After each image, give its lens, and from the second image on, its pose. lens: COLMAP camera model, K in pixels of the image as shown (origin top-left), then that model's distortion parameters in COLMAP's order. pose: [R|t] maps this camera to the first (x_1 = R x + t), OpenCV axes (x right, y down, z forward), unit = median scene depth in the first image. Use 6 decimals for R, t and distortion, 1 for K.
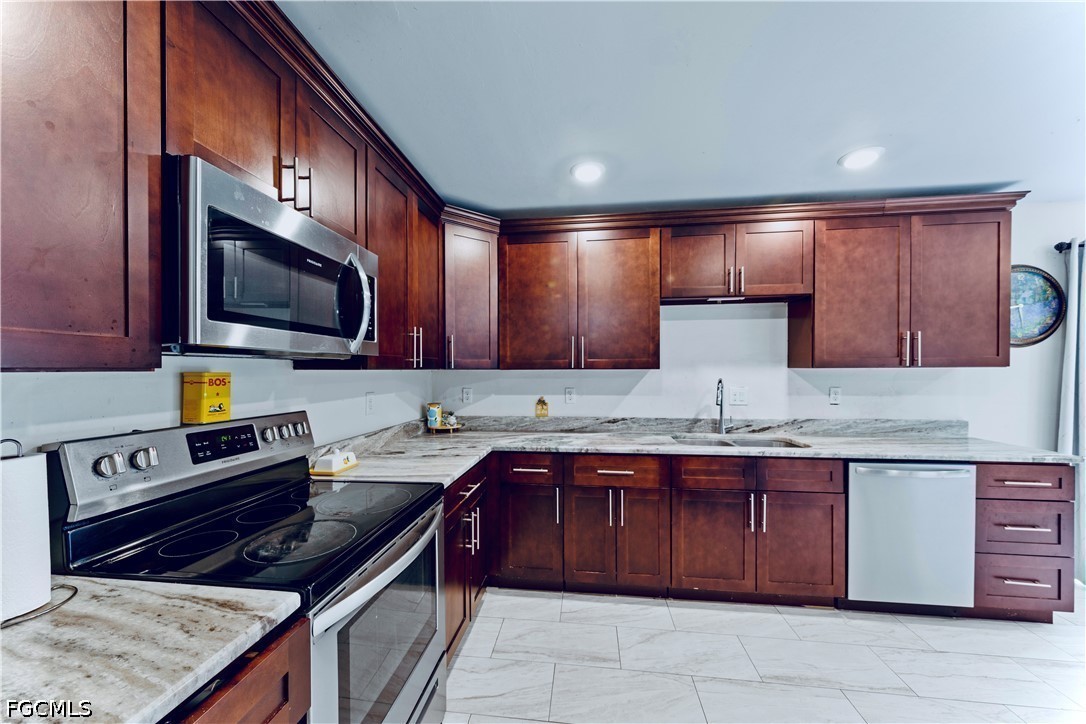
lens RADIAL K [[400.6, 0, 538.3], [0, 400.6, 369.7], [0, 0, 1]] dist [0.001920, -0.000072]
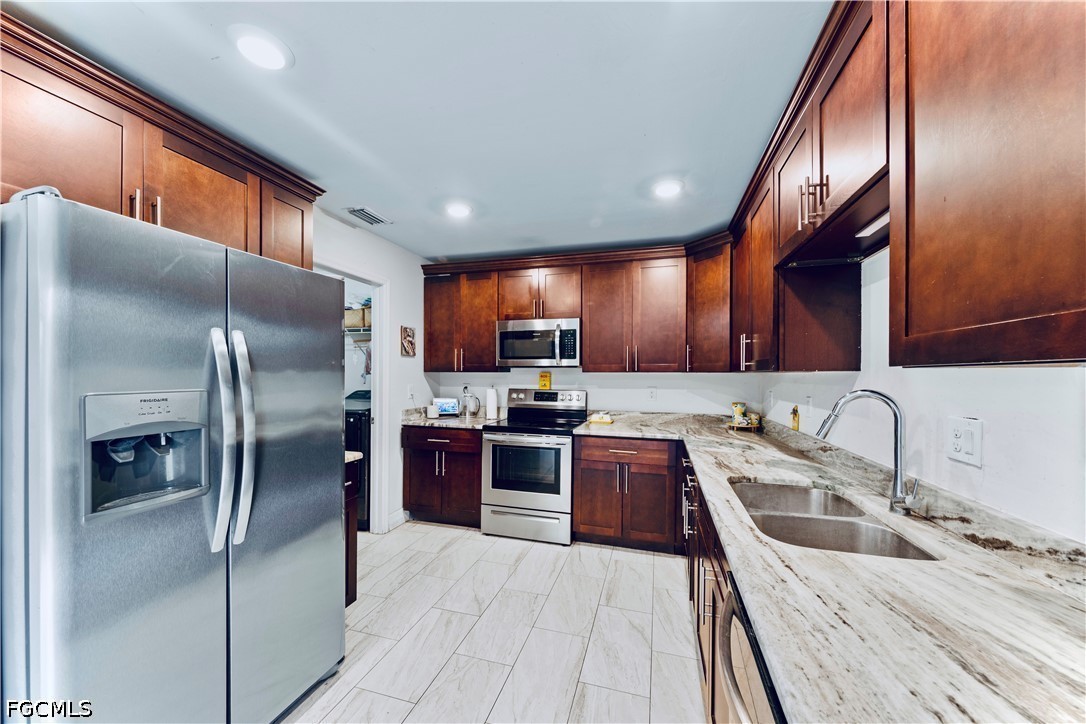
lens RADIAL K [[400.6, 0, 538.5], [0, 400.6, 370.0], [0, 0, 1]] dist [0.001920, -0.000072]
pose [[-0.169011, -0.004692, -0.985603, 1.123814], [-0.003305, 0.999986, -0.004194, -0.001283], [0.985609, 0.002548, -0.169024, 0.763282]]
